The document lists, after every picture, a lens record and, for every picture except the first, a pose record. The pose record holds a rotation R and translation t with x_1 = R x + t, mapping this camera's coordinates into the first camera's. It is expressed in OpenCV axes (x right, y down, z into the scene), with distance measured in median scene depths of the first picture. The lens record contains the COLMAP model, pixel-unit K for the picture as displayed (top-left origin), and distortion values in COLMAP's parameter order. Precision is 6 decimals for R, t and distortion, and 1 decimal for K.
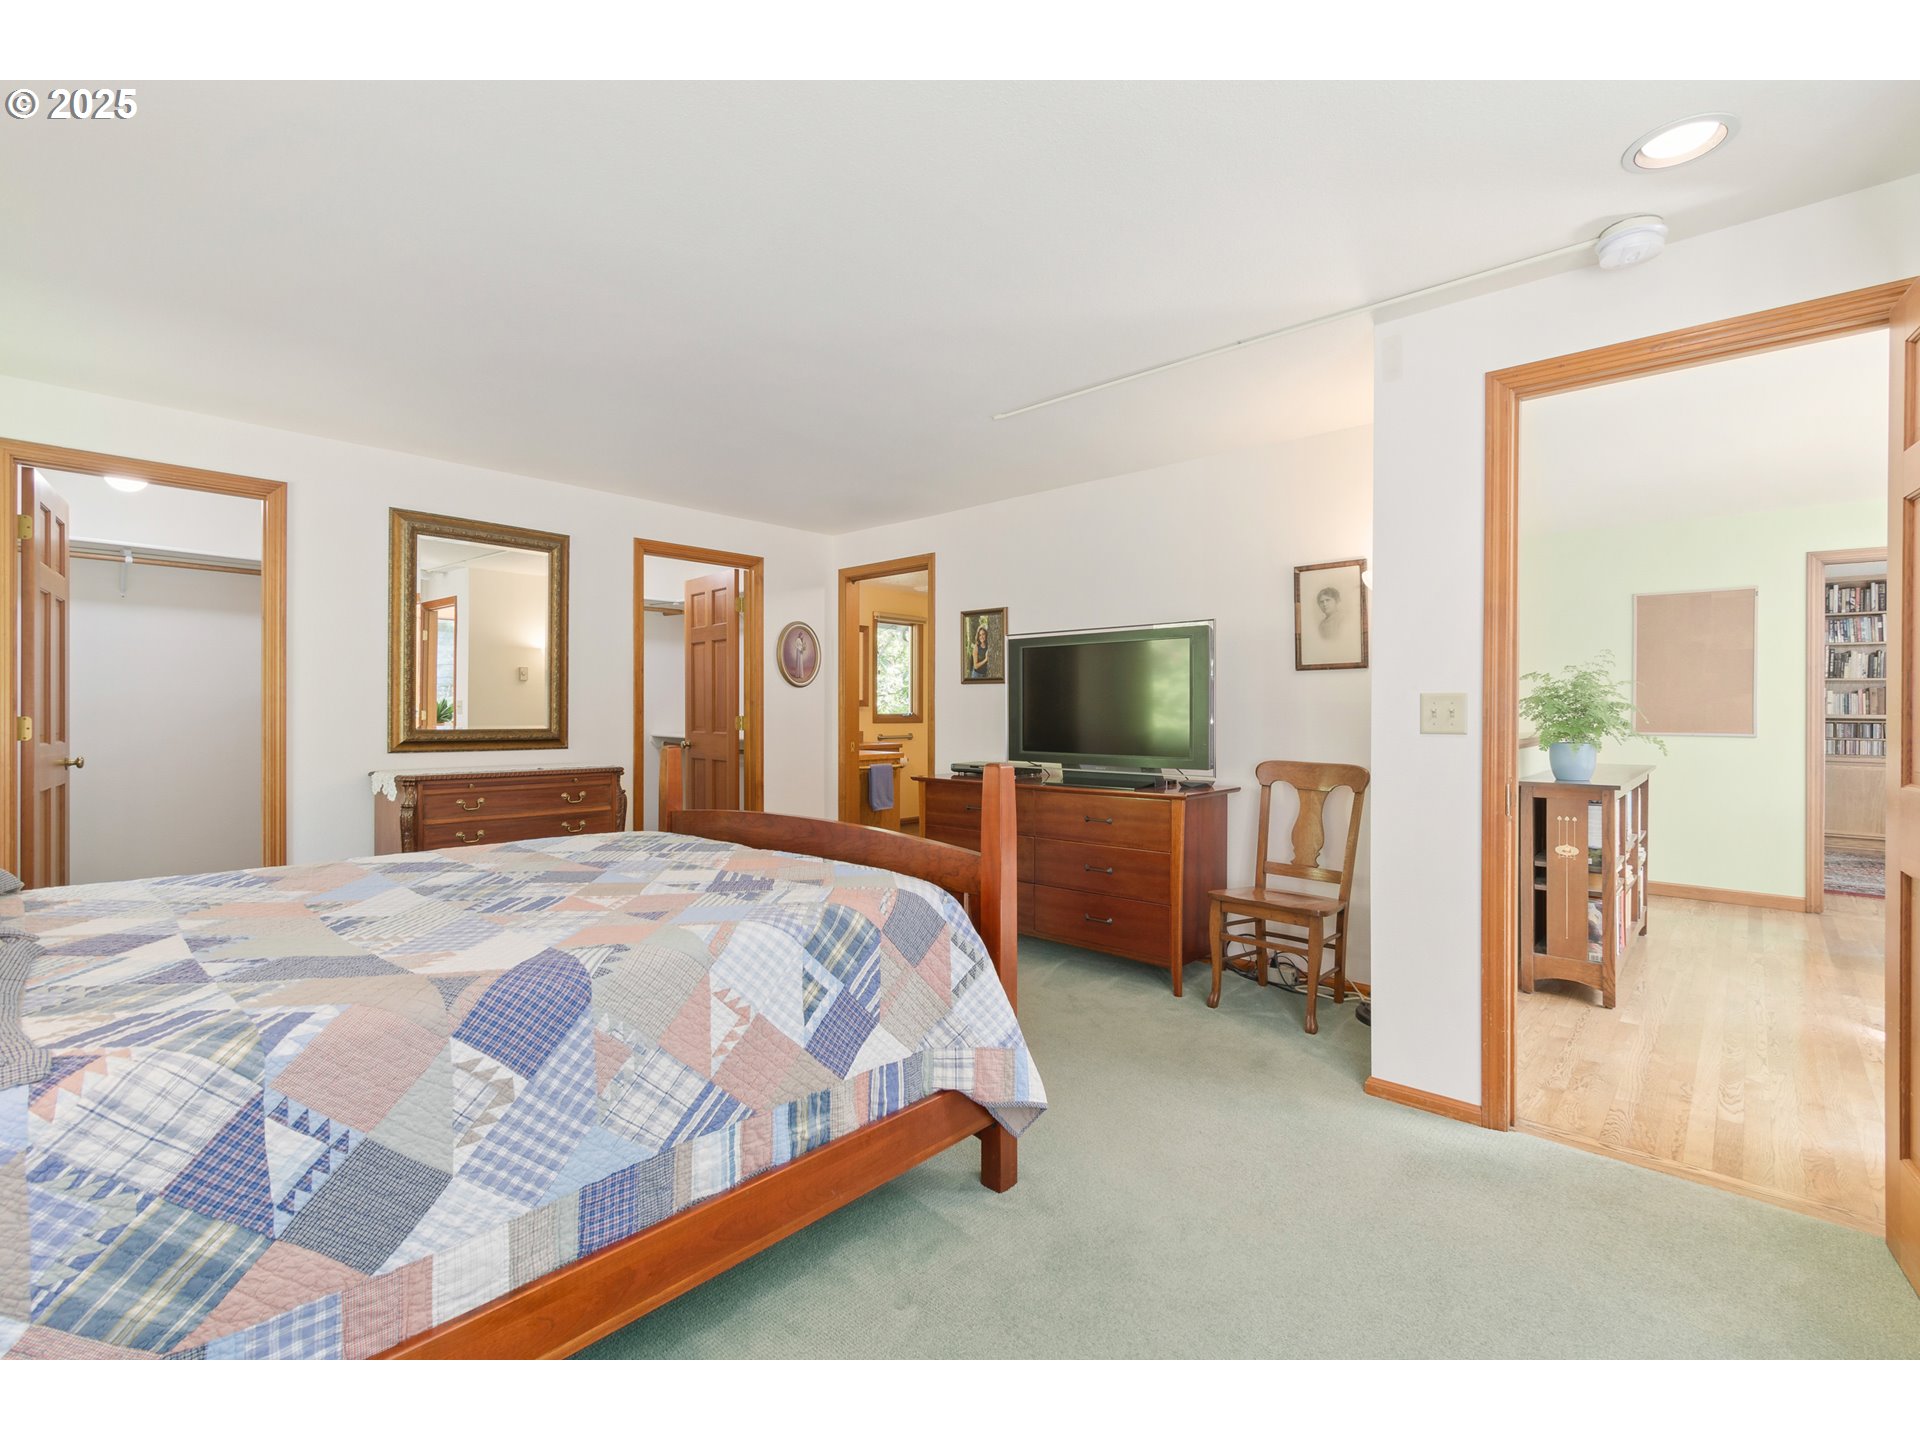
lens RADIAL K [[877.1, 0, 962.5], [0, 877.1, 718.8], [0, 0, 1]] dist [0.002186, 0.000328]
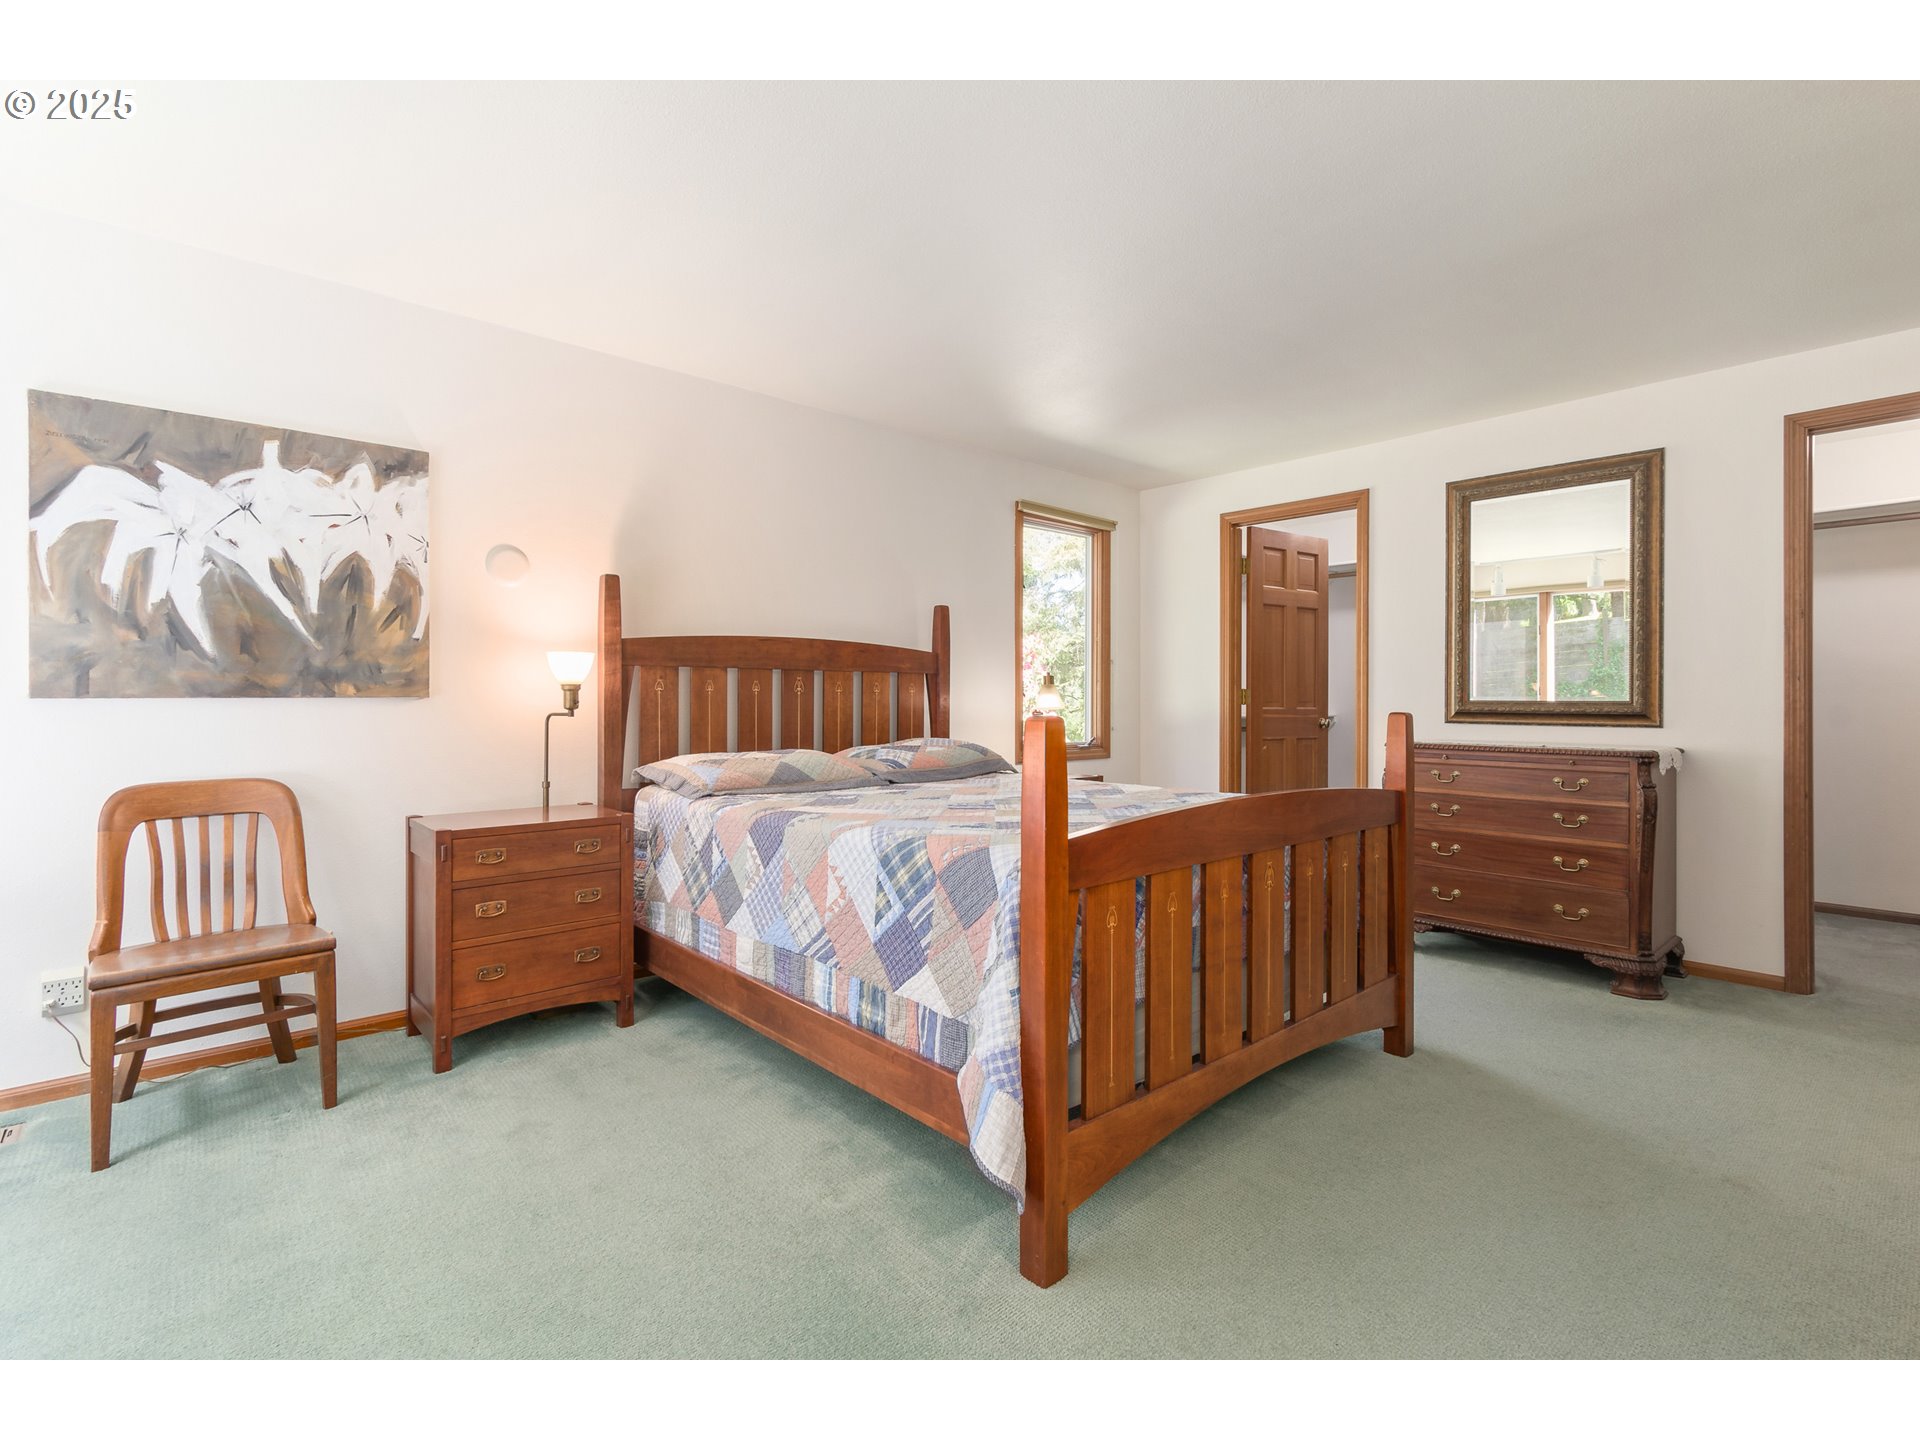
lens RADIAL K [[877.1, 0, 962.5], [0, 877.1, 718.8], [0, 0, 1]] dist [0.002186, 0.000328]
pose [[-0.103506, 0.016021, -0.994500, 0.979549], [-0.010883, 0.999792, 0.017239, 0.051419], [0.994569, 0.012607, -0.103310, 1.242573]]
